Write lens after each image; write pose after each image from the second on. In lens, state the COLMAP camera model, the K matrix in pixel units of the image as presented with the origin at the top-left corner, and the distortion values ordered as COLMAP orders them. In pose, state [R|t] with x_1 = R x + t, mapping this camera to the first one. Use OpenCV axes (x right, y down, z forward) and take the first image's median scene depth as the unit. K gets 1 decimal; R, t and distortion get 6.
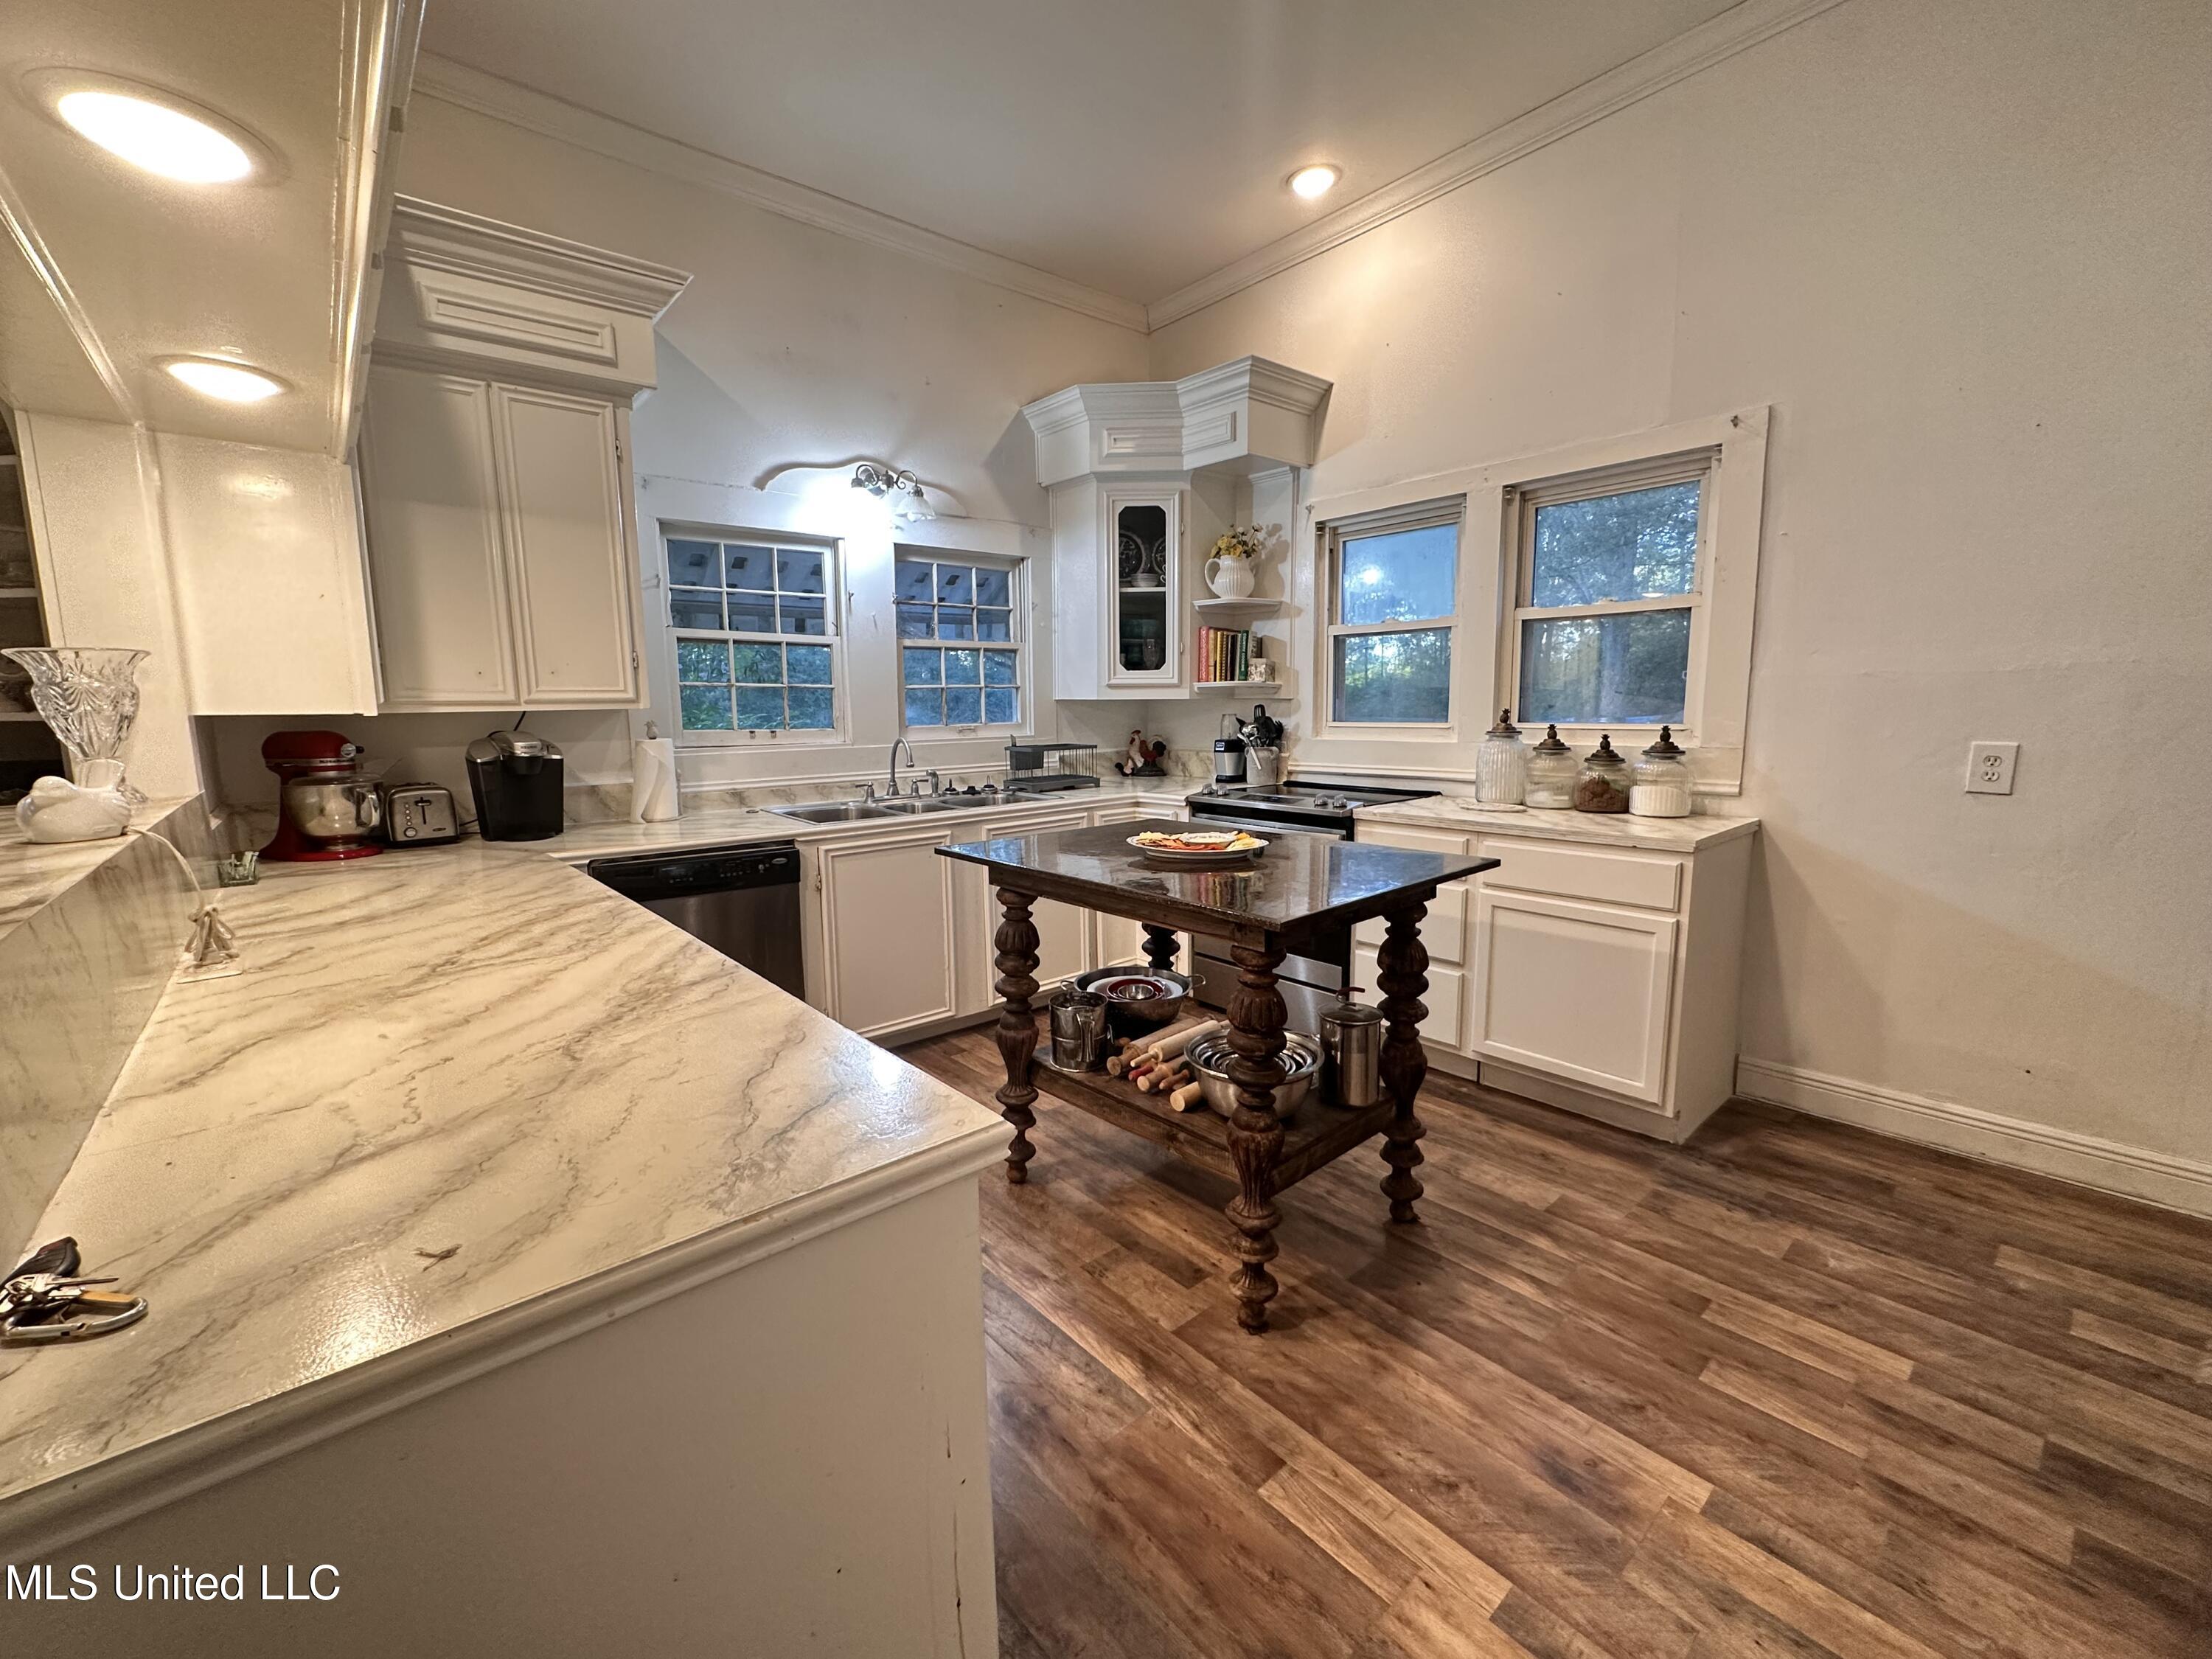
lens RADIAL K [[897.8, 0, 1108.3], [0, 897.8, 821.5], [0, 0, 1]] dist [-0.001647, 0.000291]
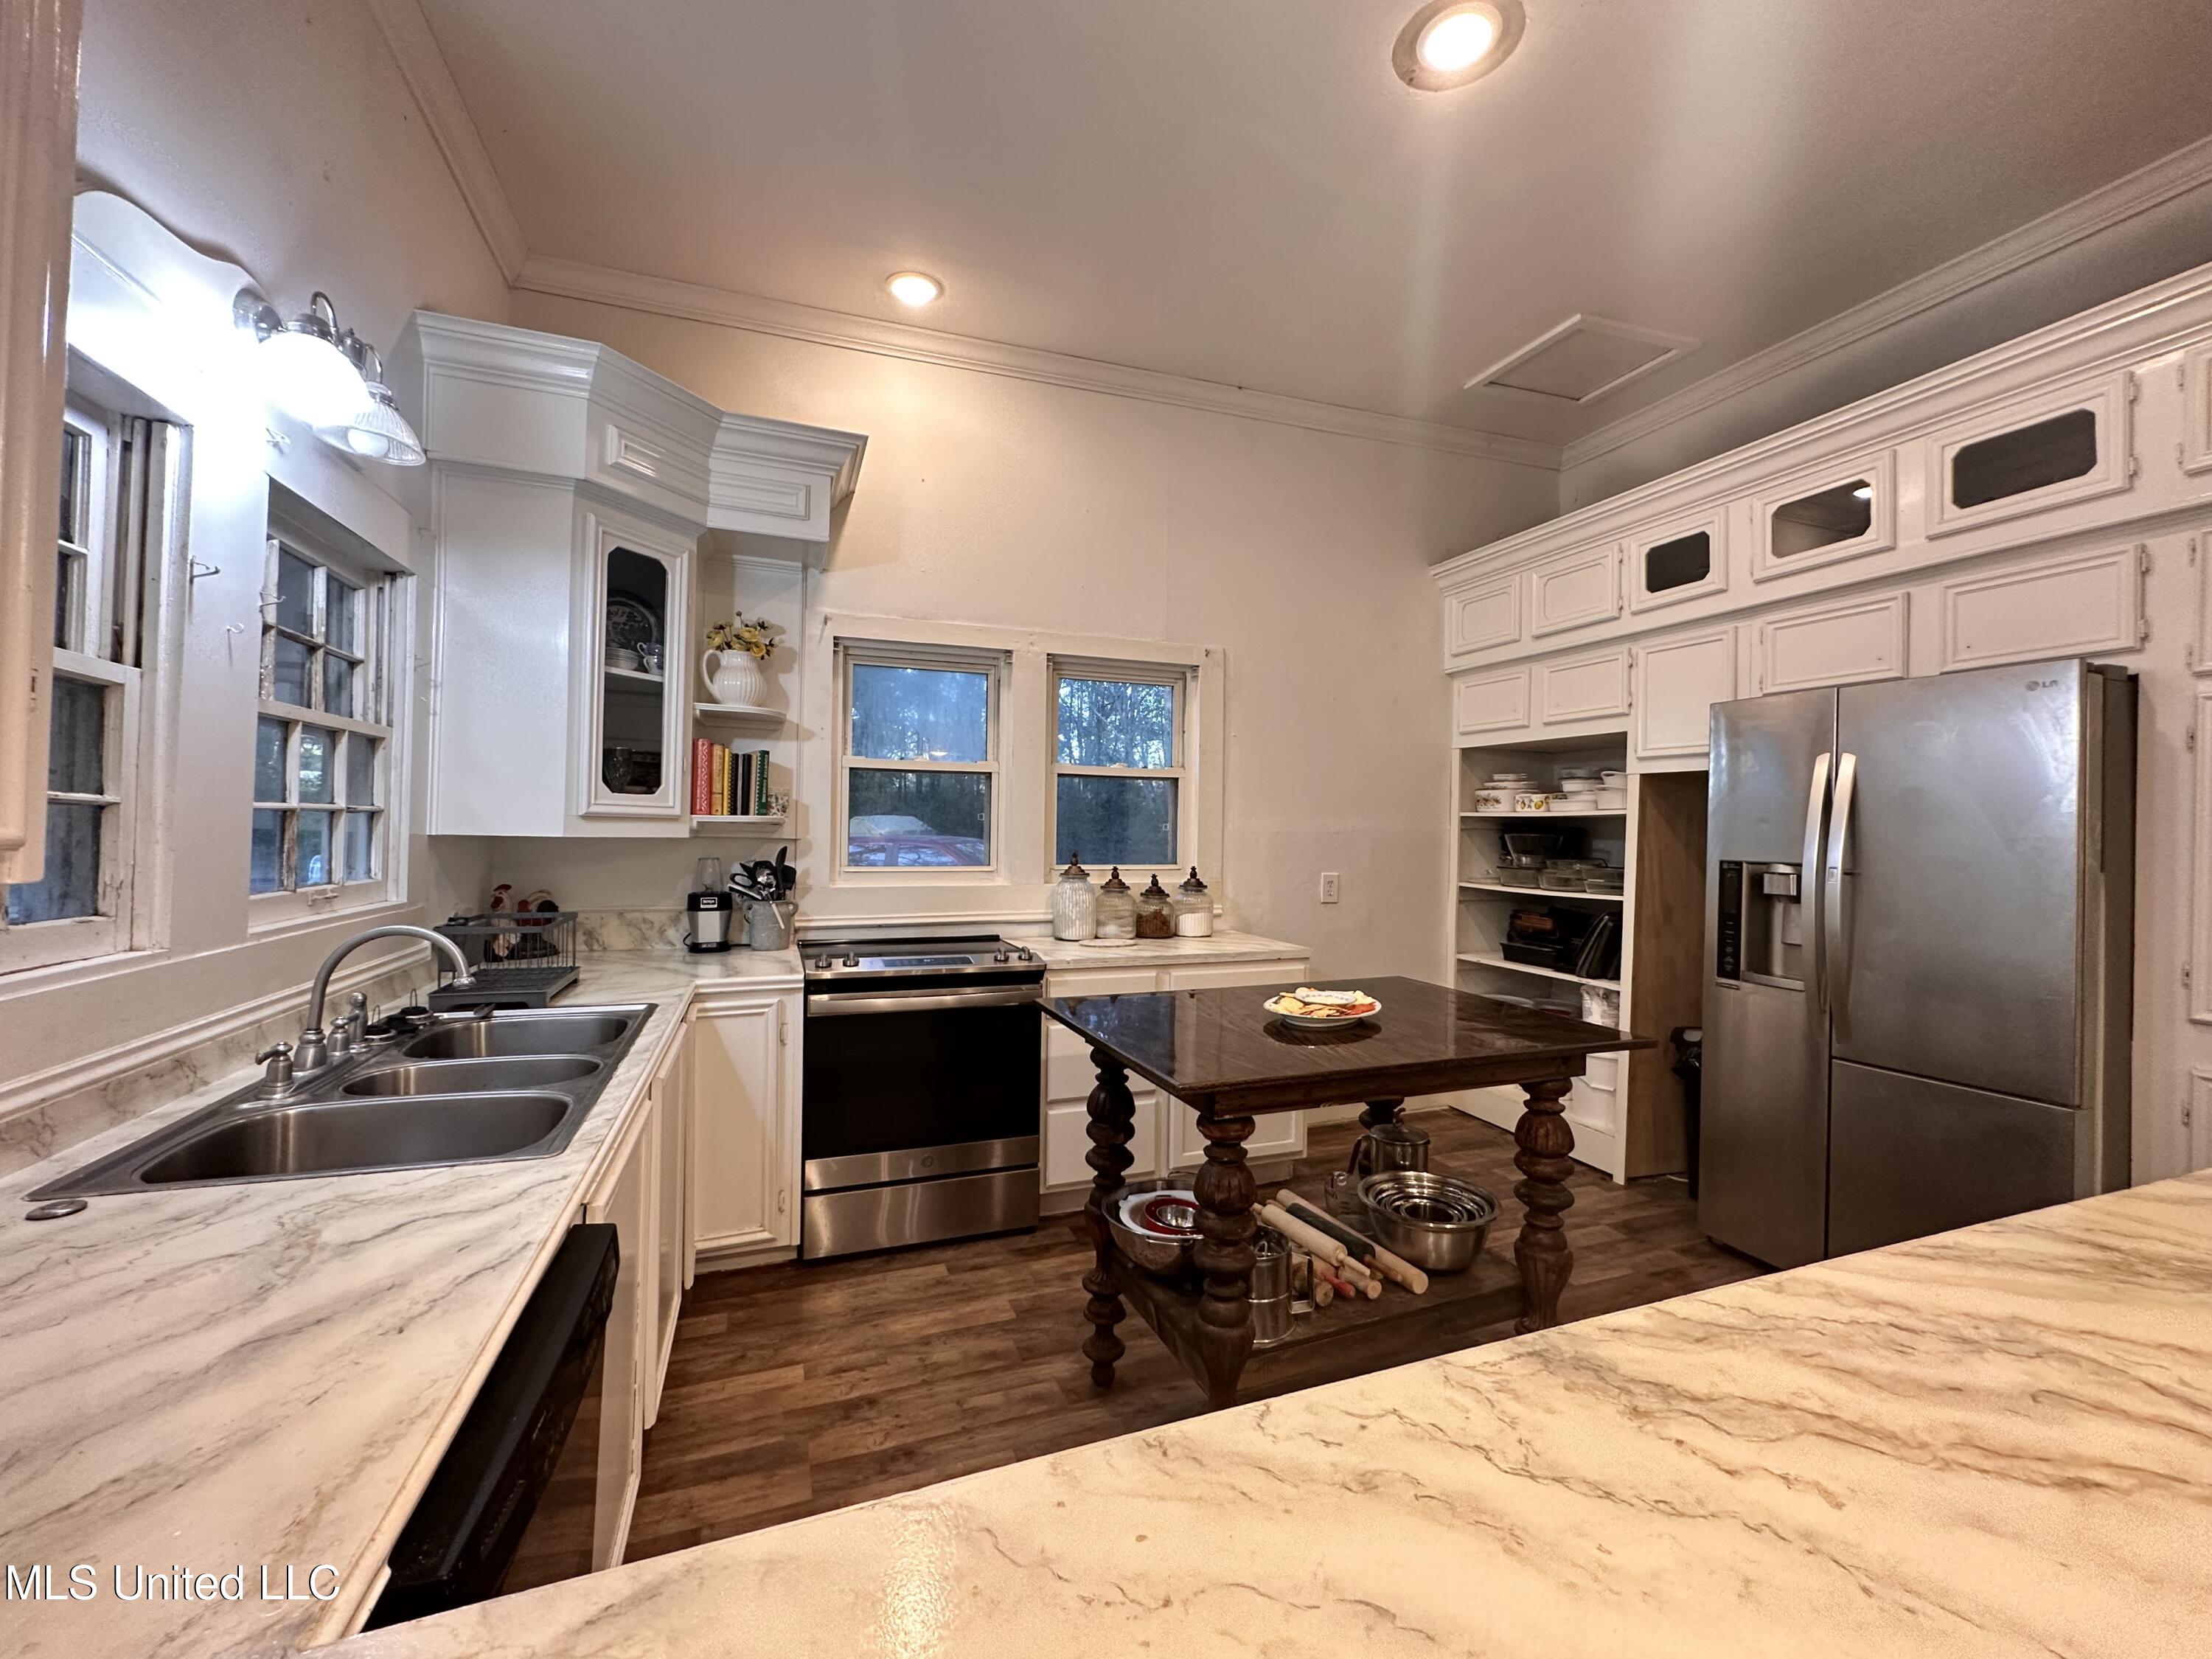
lens RADIAL K [[897.8, 0, 1113.0], [0, 897.8, 822.3], [0, 0, 1]] dist [-0.001647, 0.000291]
pose [[0.350494, 0.025042, 0.936230, -0.469028], [0.107383, 0.991976, -0.066734, -0.069079], [-0.930388, 0.123925, 0.344993, 0.468424]]
